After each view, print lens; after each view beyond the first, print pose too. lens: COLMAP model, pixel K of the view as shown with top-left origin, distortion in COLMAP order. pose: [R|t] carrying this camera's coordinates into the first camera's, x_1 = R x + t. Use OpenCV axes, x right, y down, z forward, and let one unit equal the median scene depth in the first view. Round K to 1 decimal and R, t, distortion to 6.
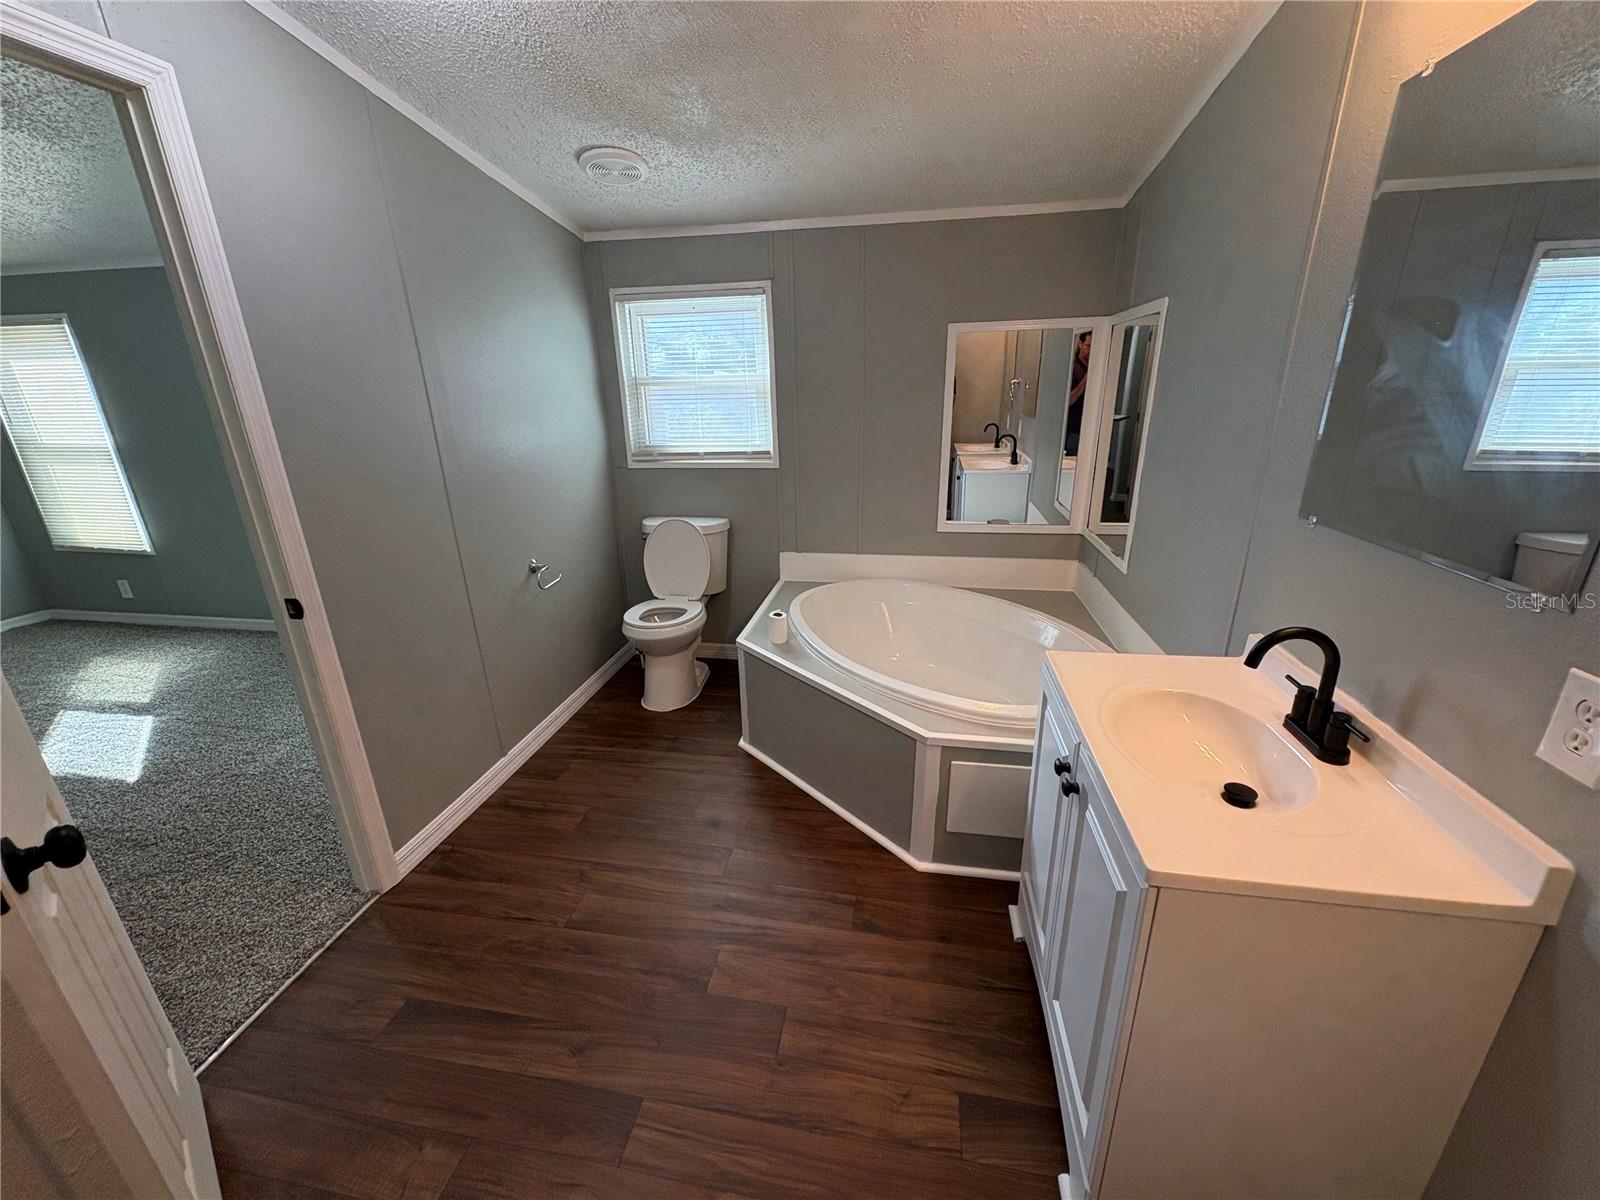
lens RADIAL K [[636.0, 0, 800.0], [0, 636.0, 600.0], [0, 0, 1]] dist [-0.001313, 0.000676]
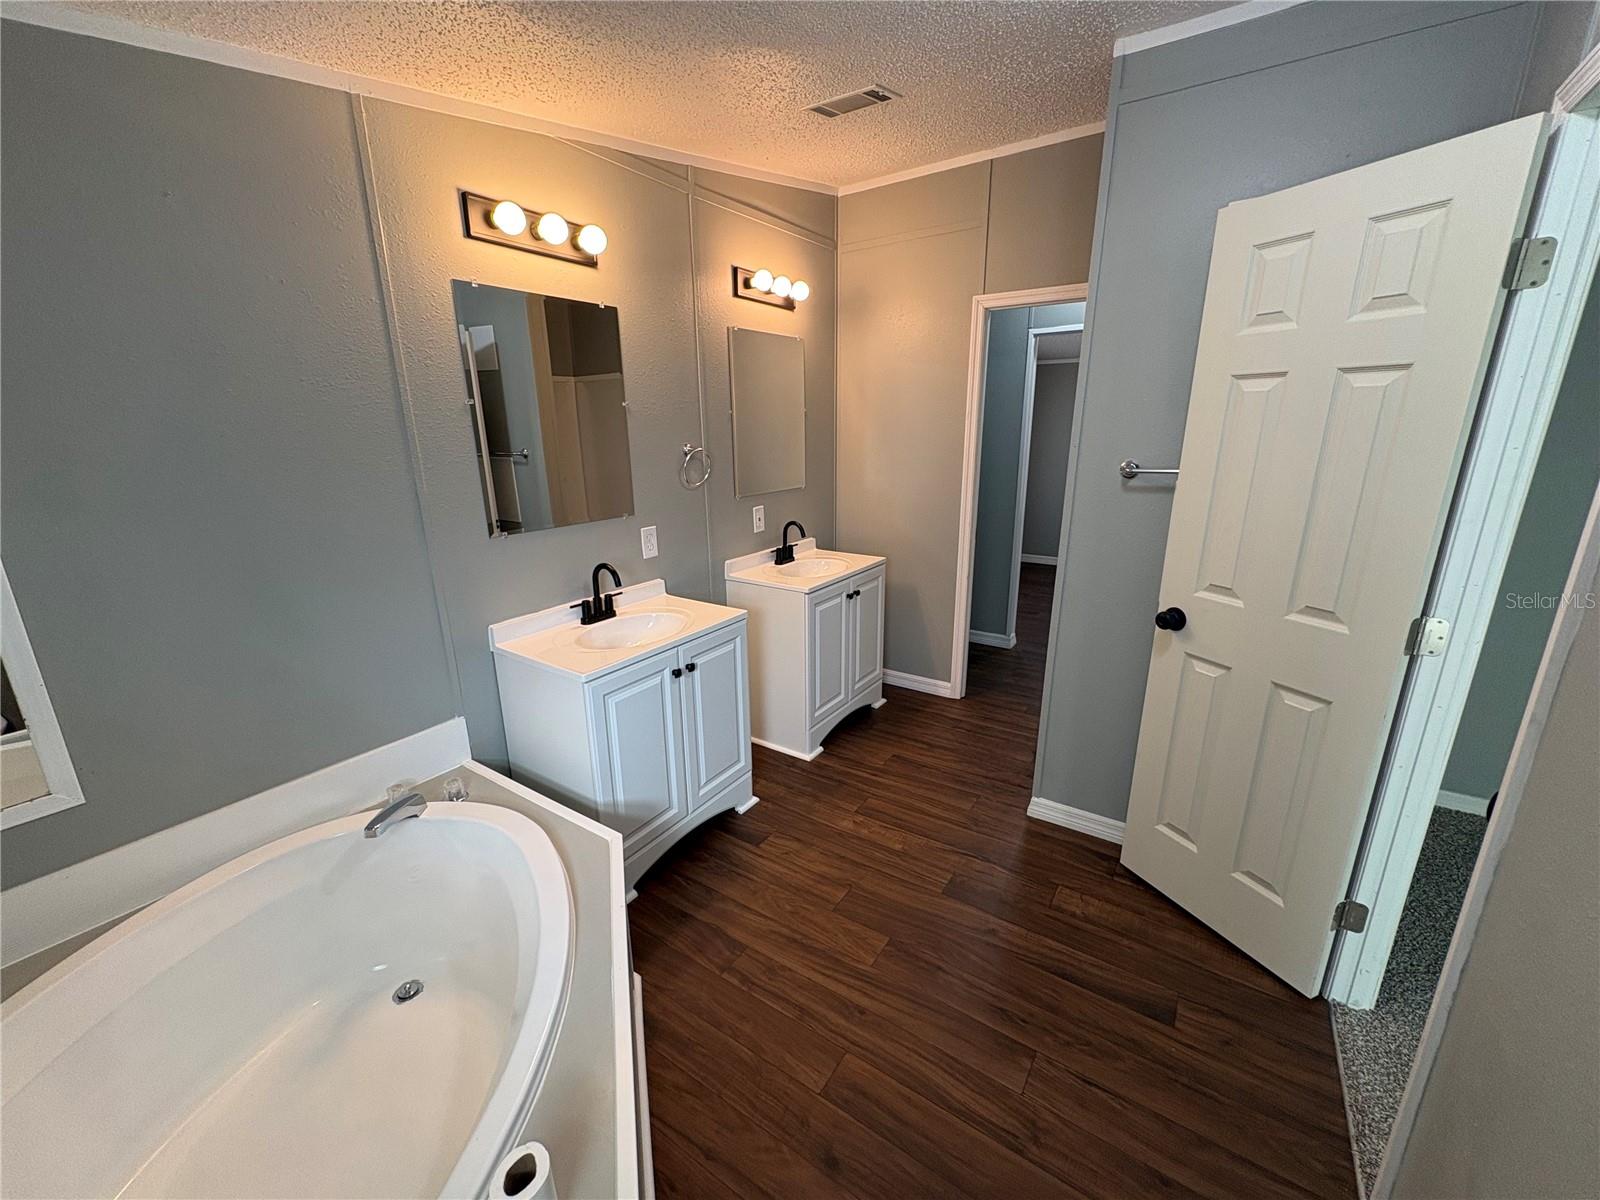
lens RADIAL K [[636.0, 0, 800.0], [0, 636.0, 600.0], [0, 0, 1]] dist [-0.001313, 0.000676]
pose [[-0.911872, -0.079945, 0.402614, -0.409208], [0.160494, 0.833327, 0.528969, -0.557913], [-0.377797, 0.546969, -0.747057, 1.553514]]
